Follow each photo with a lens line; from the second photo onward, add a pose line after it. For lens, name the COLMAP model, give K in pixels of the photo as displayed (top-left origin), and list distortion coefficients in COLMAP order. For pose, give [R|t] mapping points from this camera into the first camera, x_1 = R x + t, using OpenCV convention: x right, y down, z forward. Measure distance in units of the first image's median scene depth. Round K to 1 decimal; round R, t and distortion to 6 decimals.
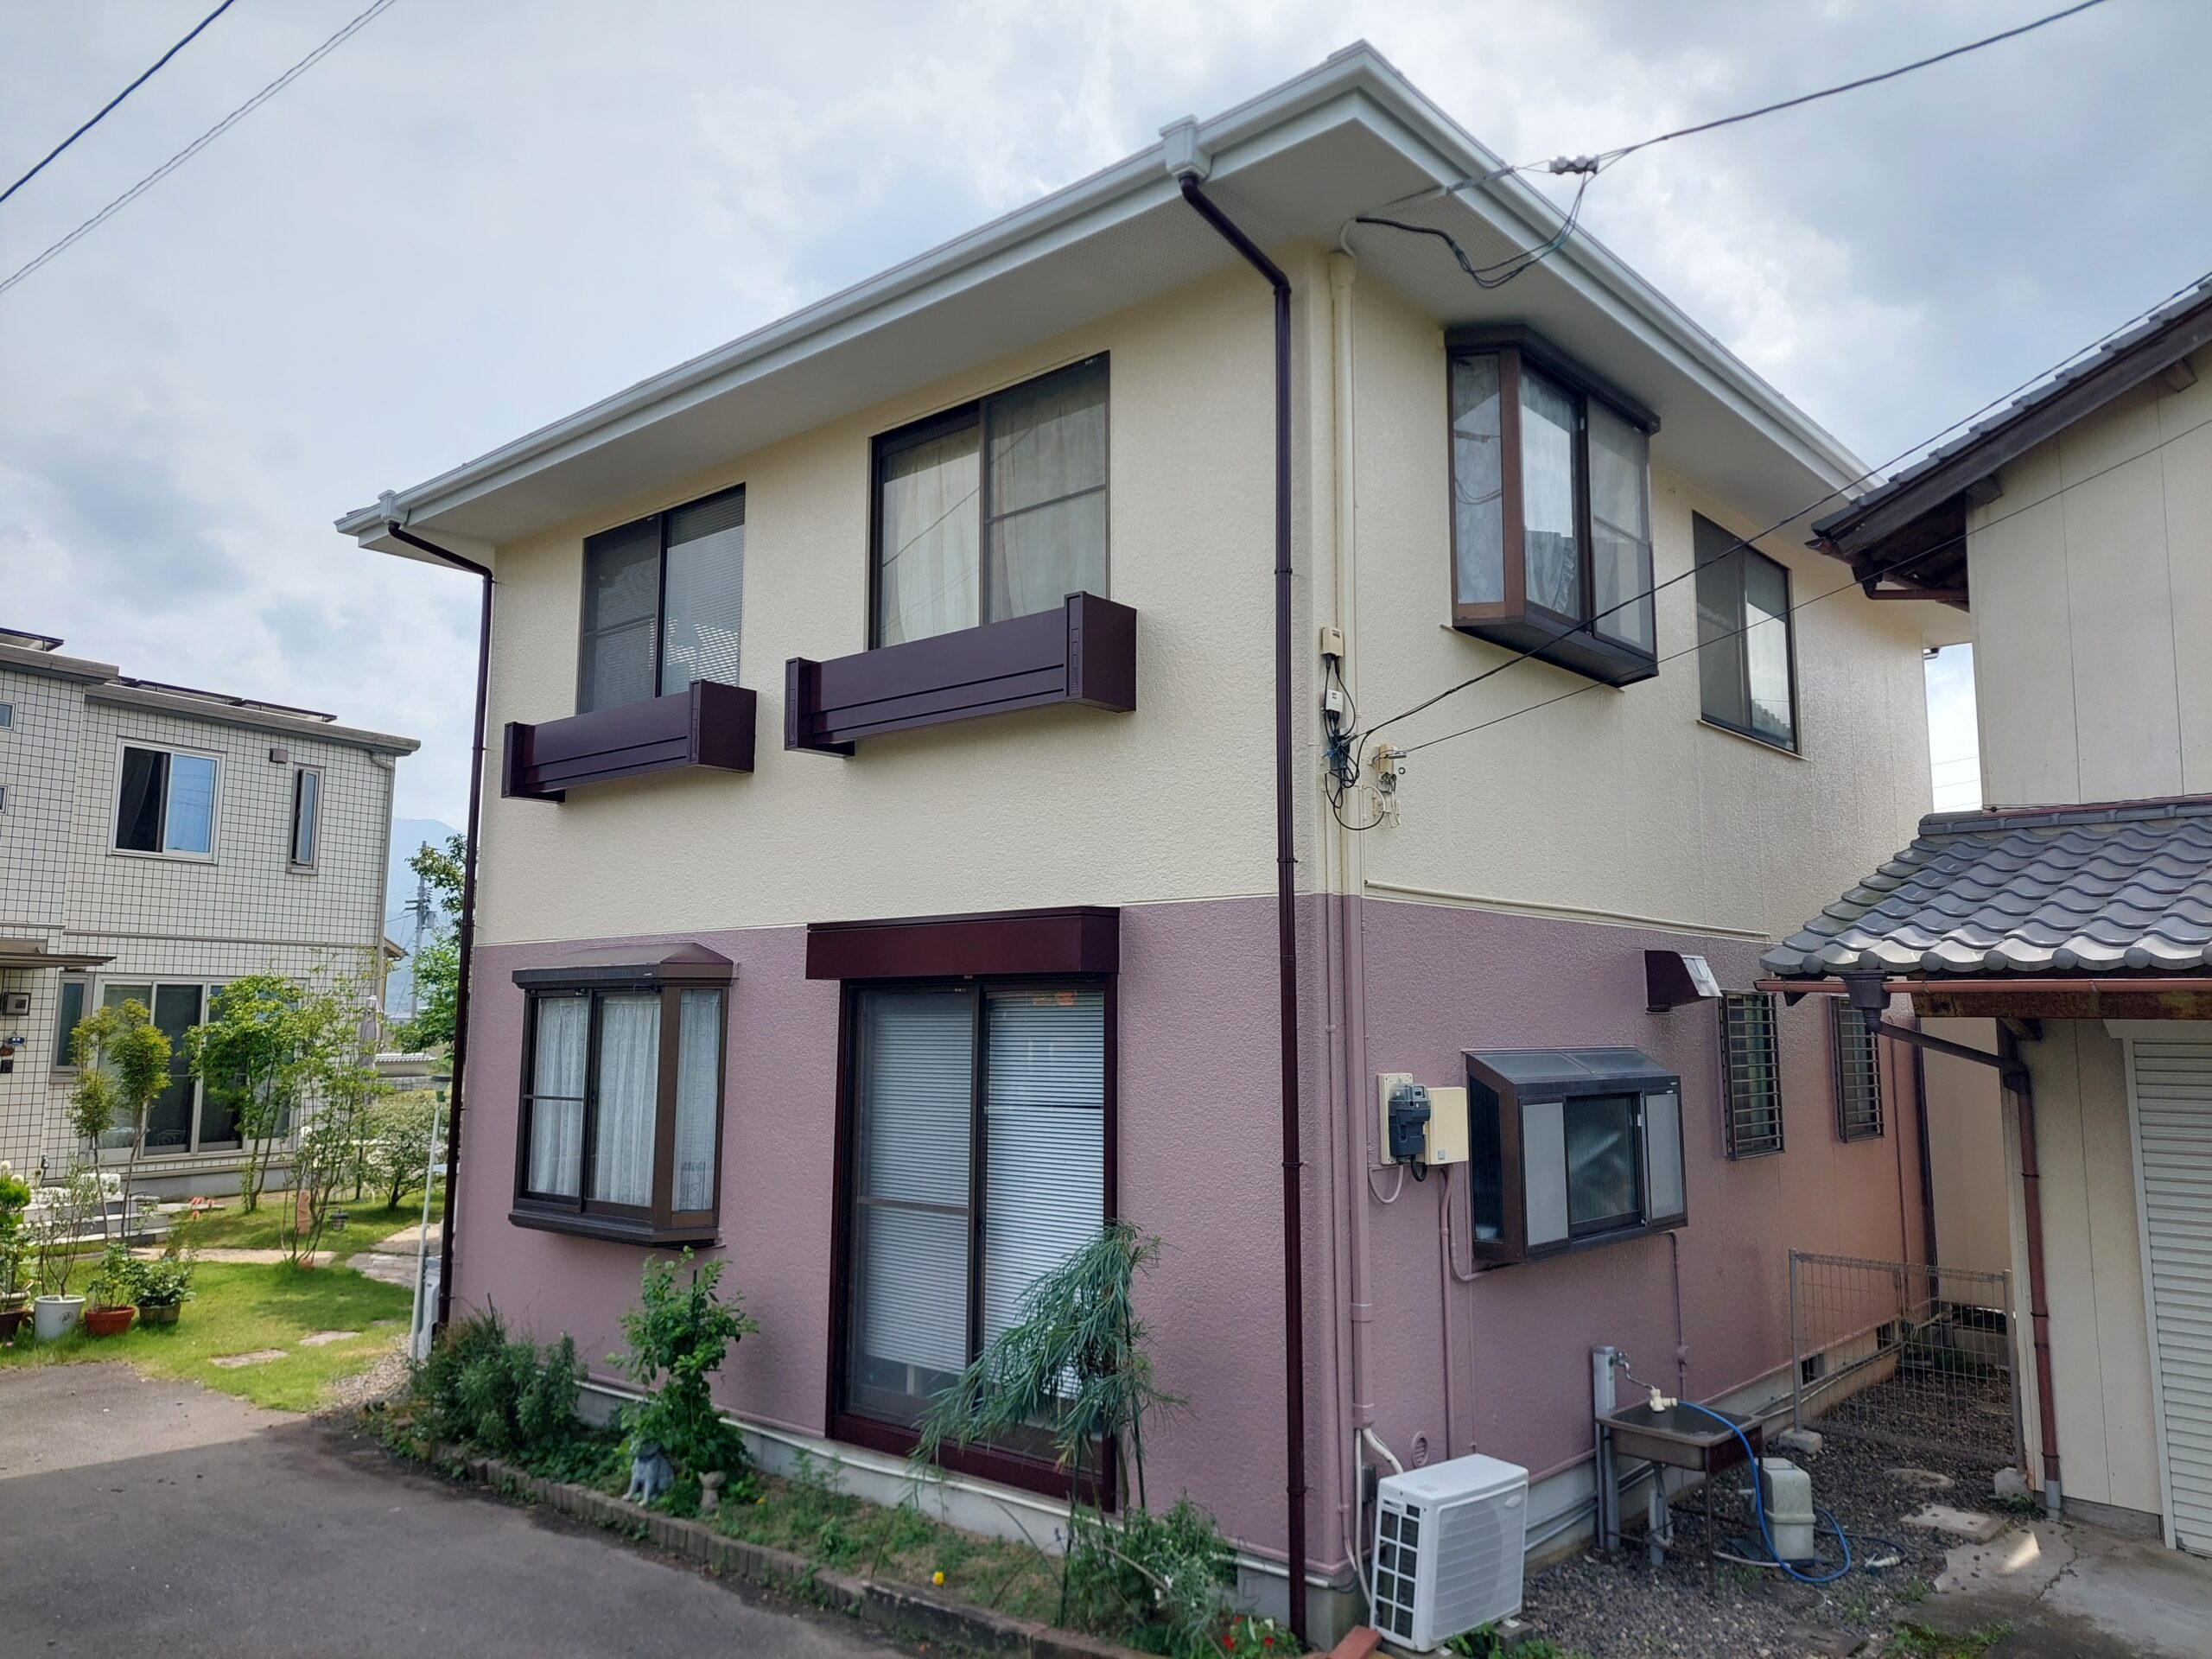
lens RADIAL K [[1600.5, 0, 1109.8], [0, 1600.5, 822.6], [0, 0, 1]] dist [0.053913, -0.076013]
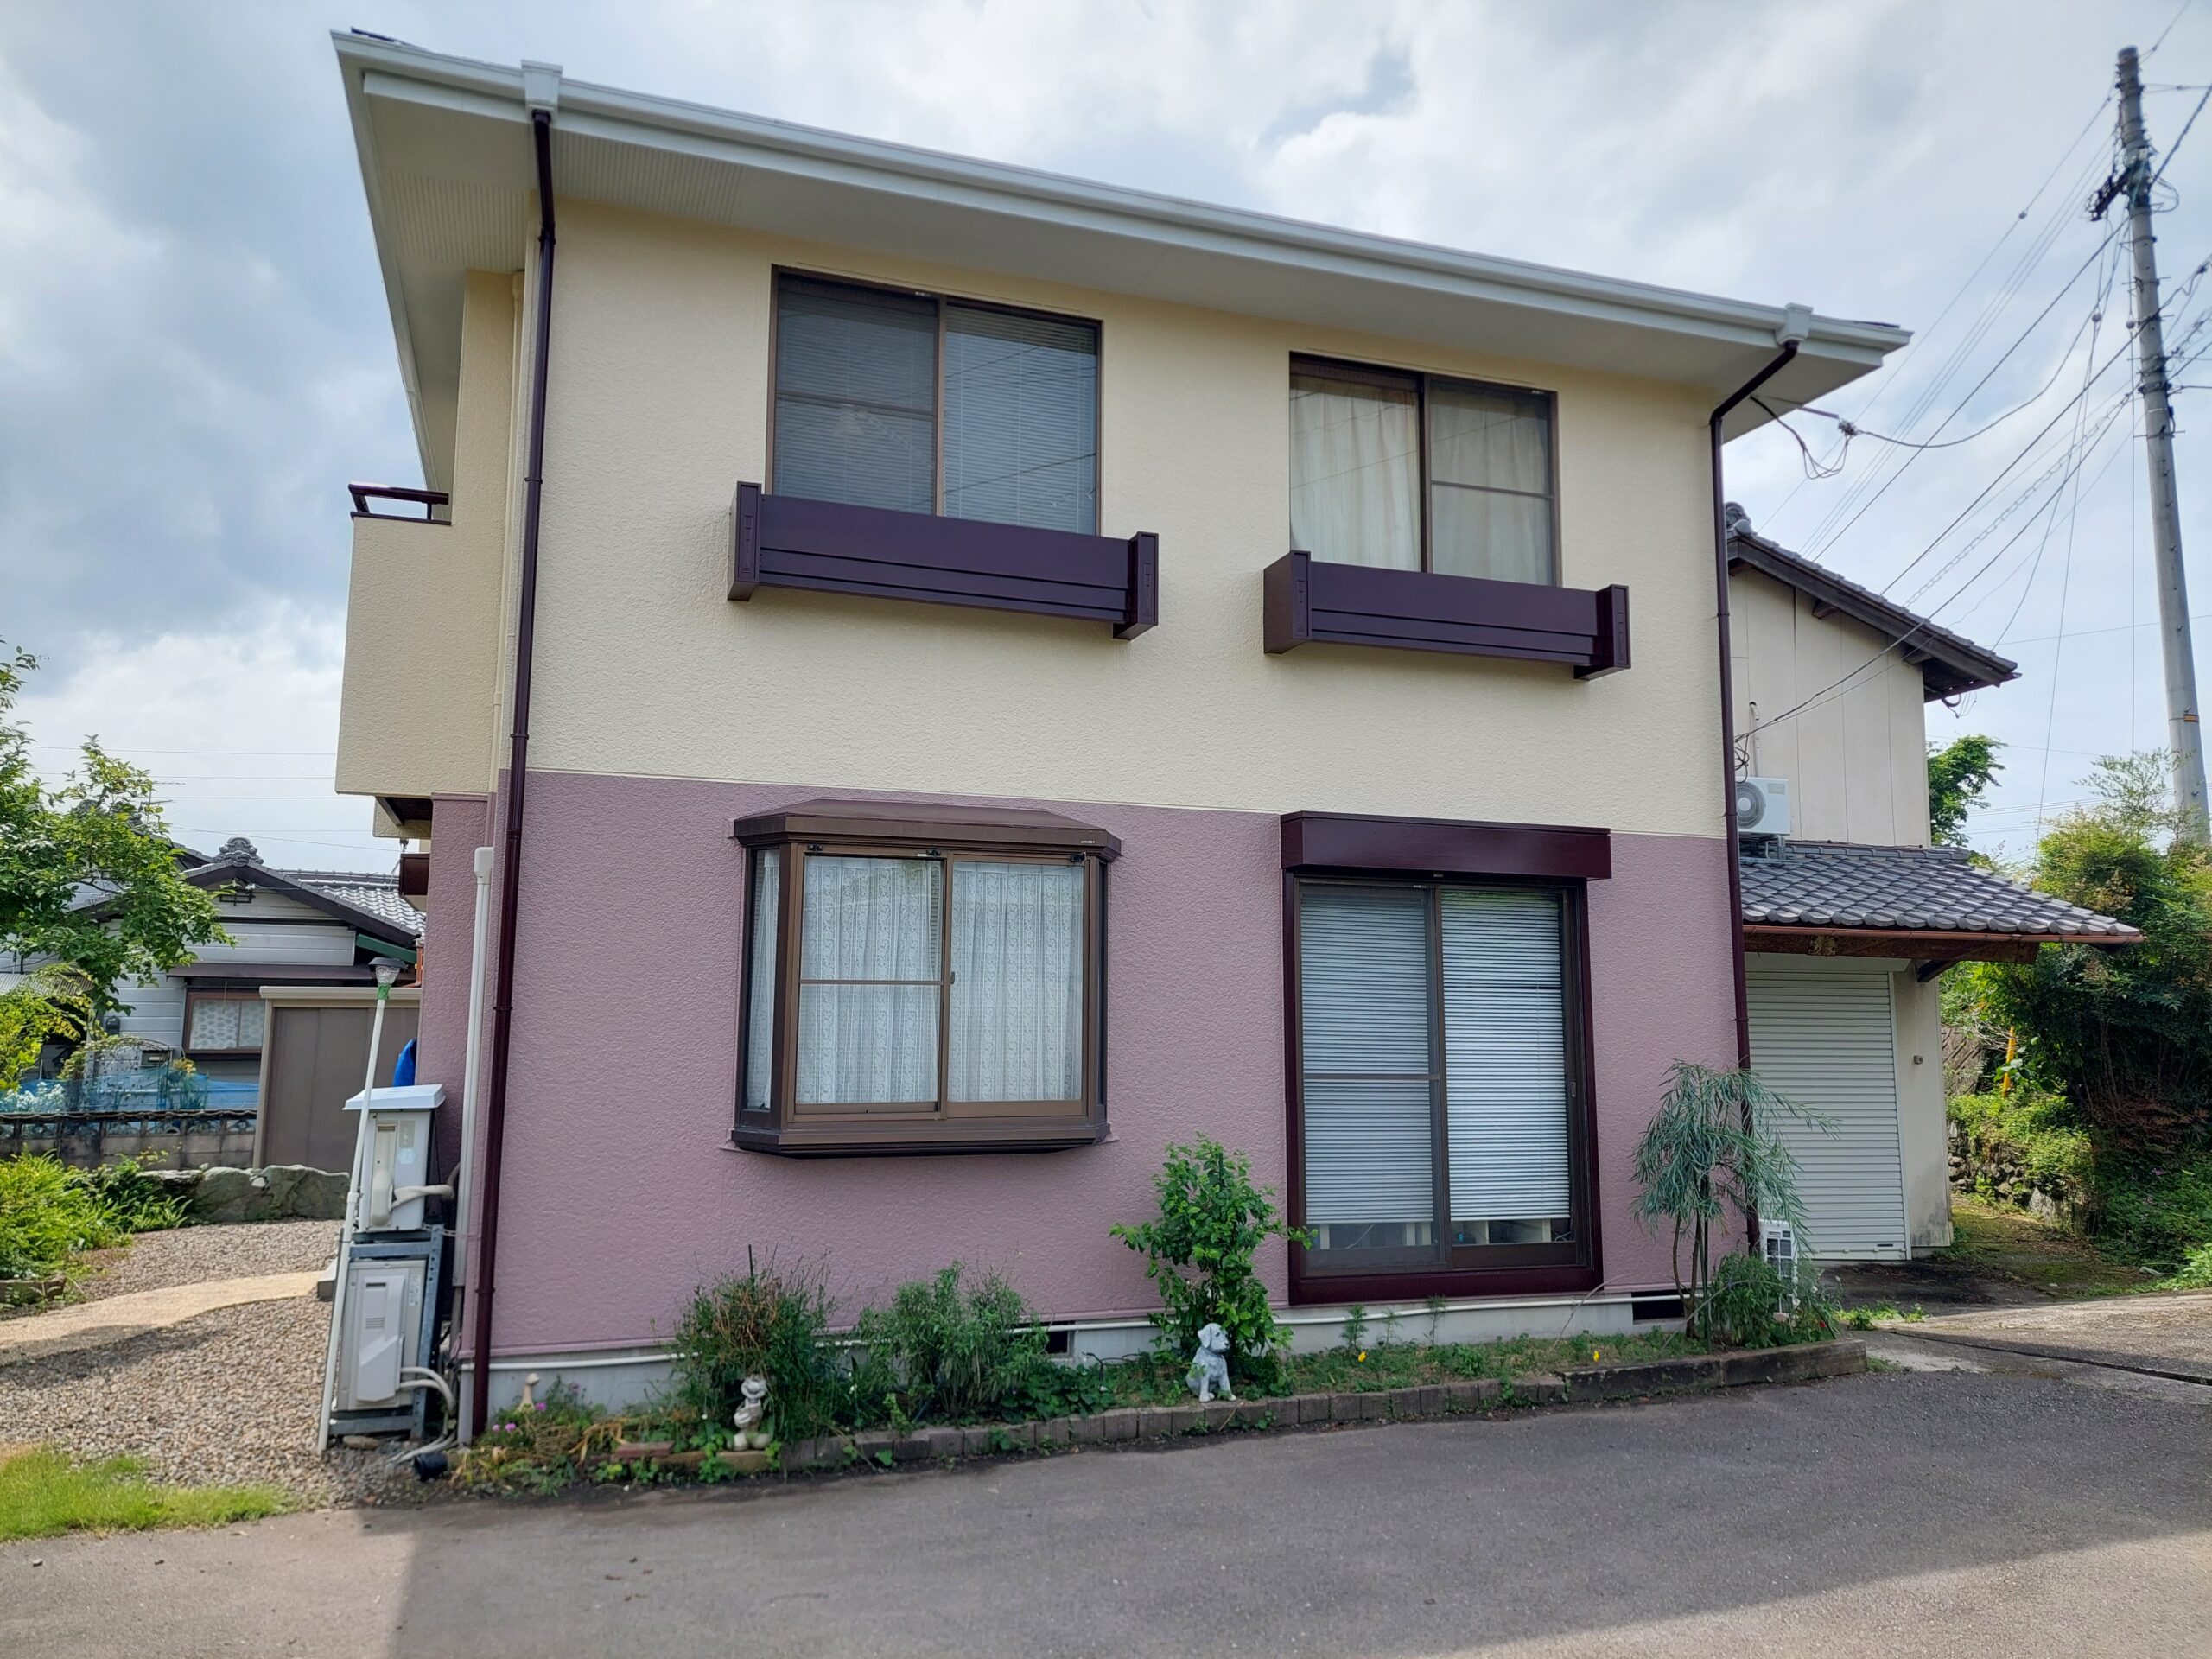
lens RADIAL K [[1600.5, 0, 1109.8], [0, 1600.5, 822.6], [0, 0, 1]] dist [0.053913, -0.076013]
pose [[0.506001, 0.109574, 0.855544, -1.030929], [-0.128570, 0.990398, -0.050804, 0.126345], [-0.852896, -0.084291, 0.515231, 0.522880]]
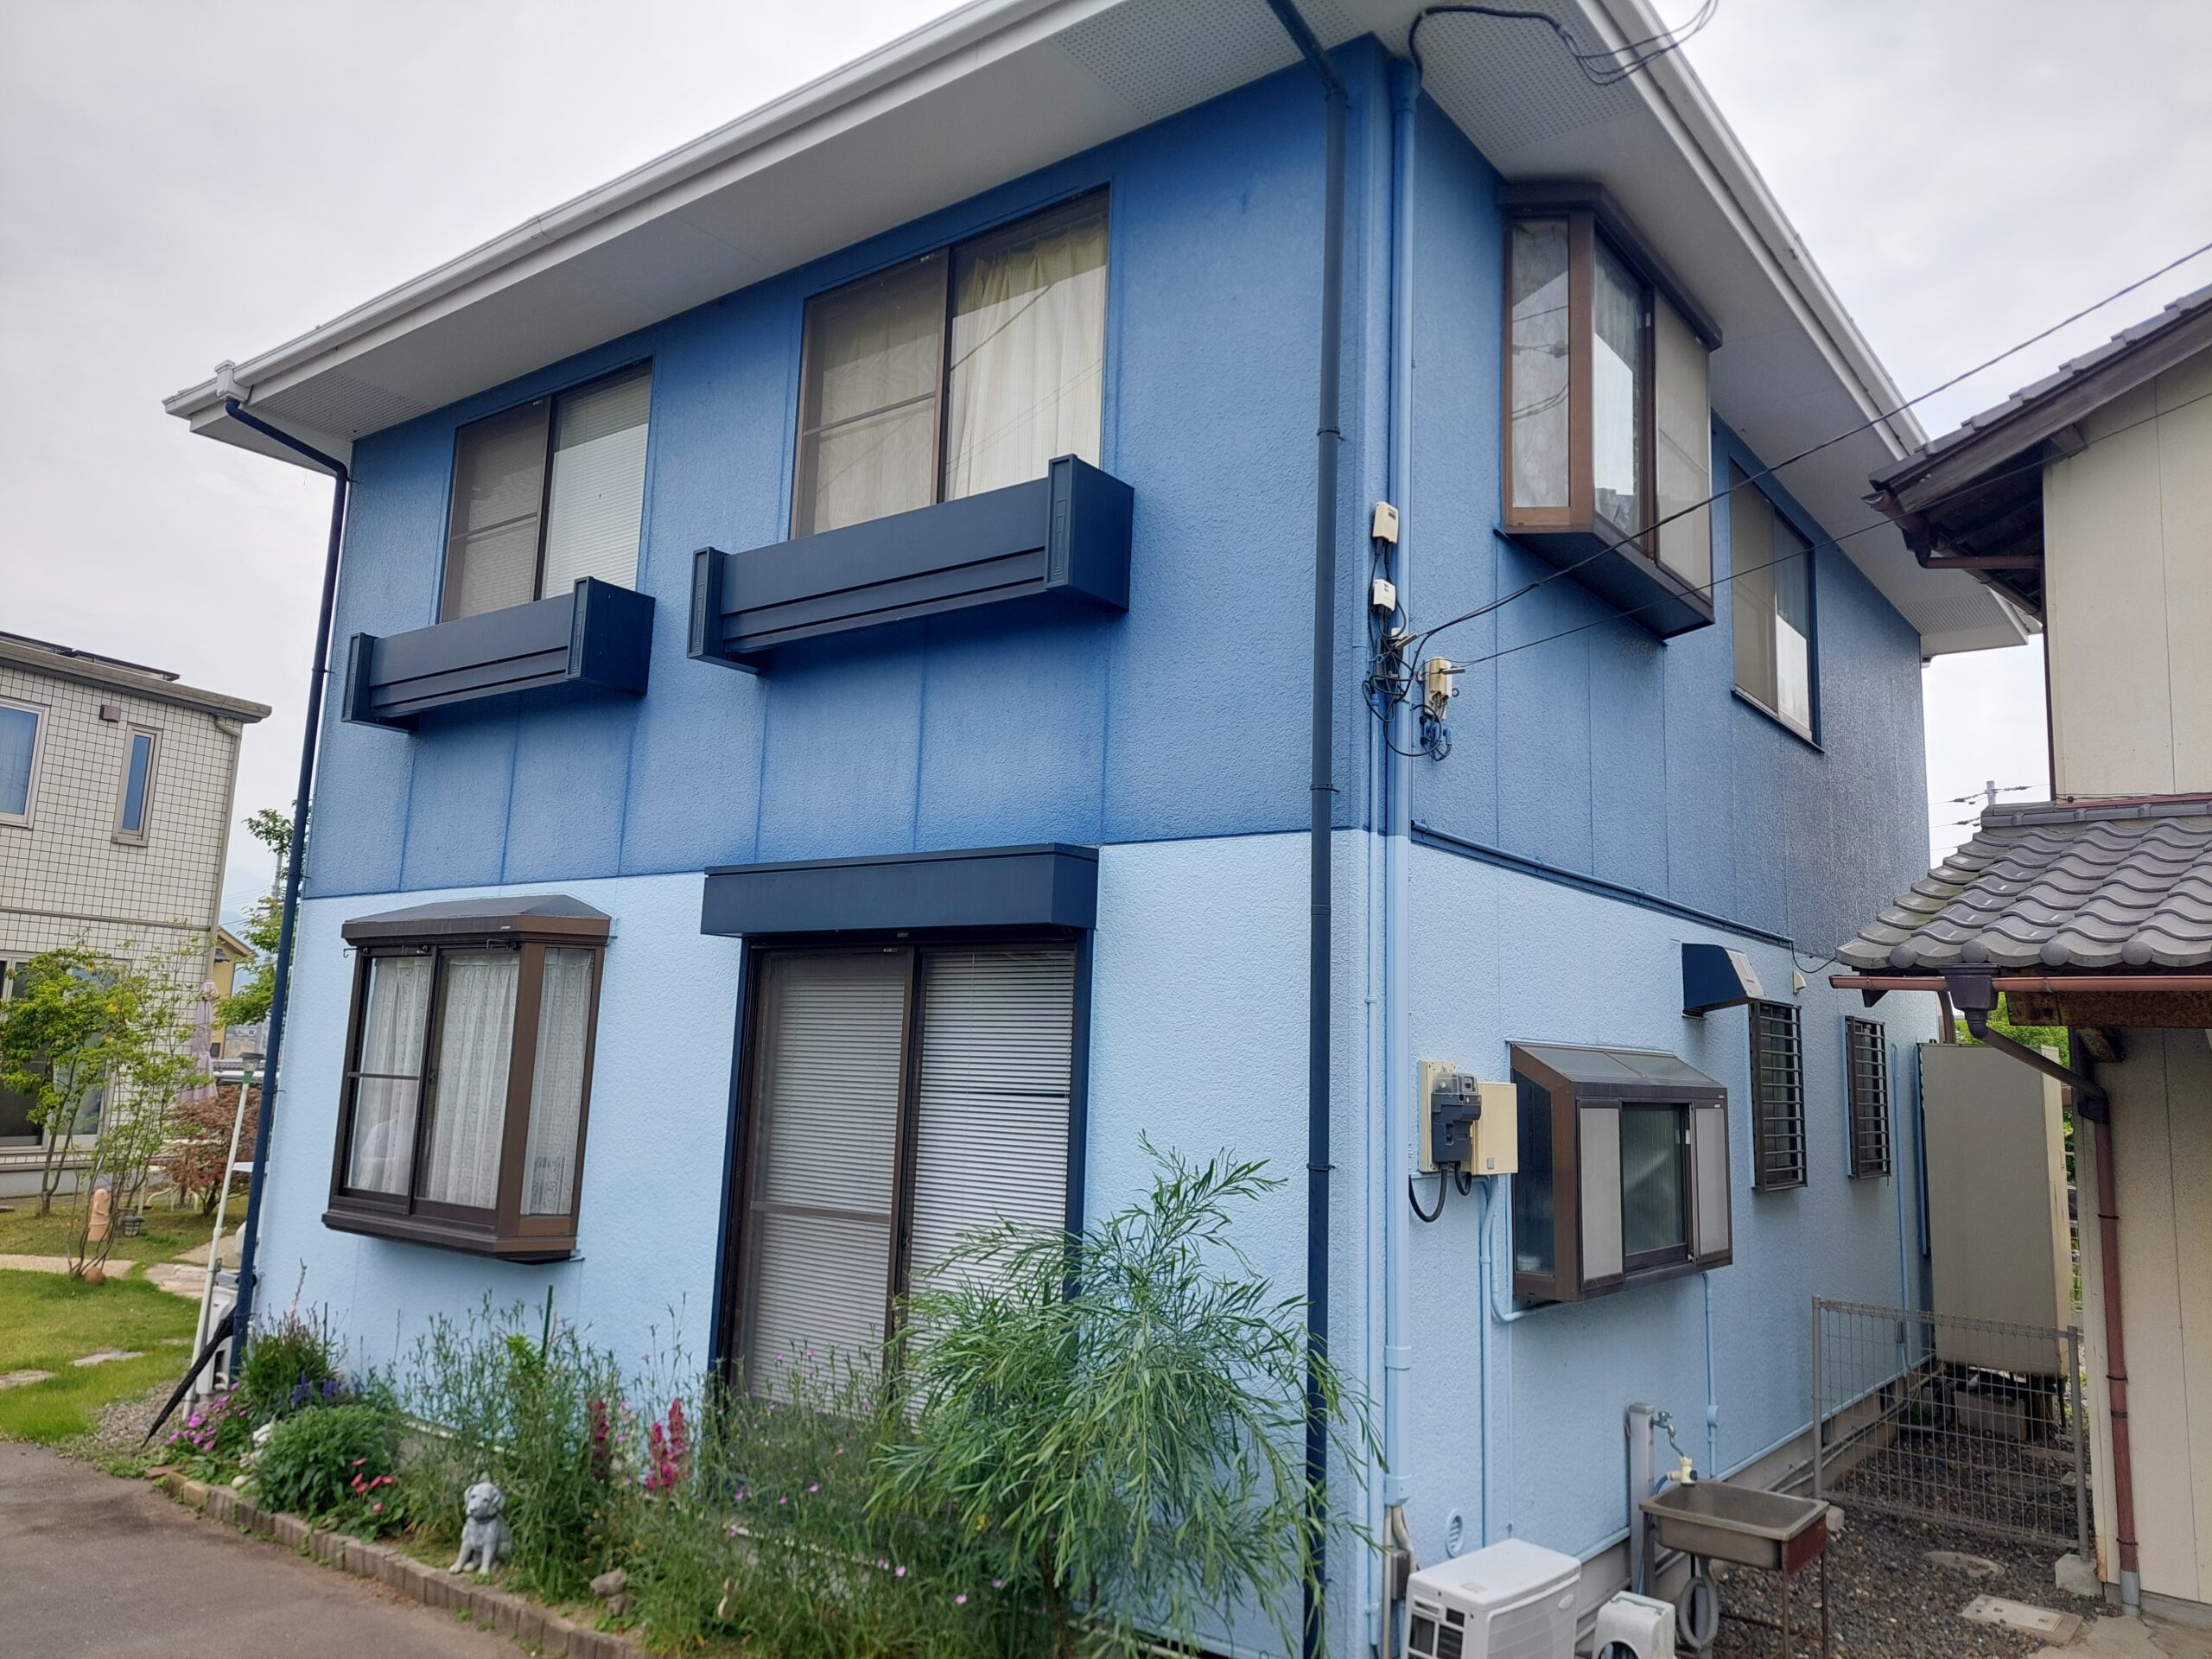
lens RADIAL K [[1600.9, 0, 1093.7], [0, 1600.9, 820.0], [0, 0, 1]] dist [0.039993, -0.045824]
pose [[0.997199, 0.043727, 0.060681, -0.037097], [-0.042219, 0.998772, -0.025912, 0.047396], [-0.061739, 0.023278, 0.997821, 0.150175]]
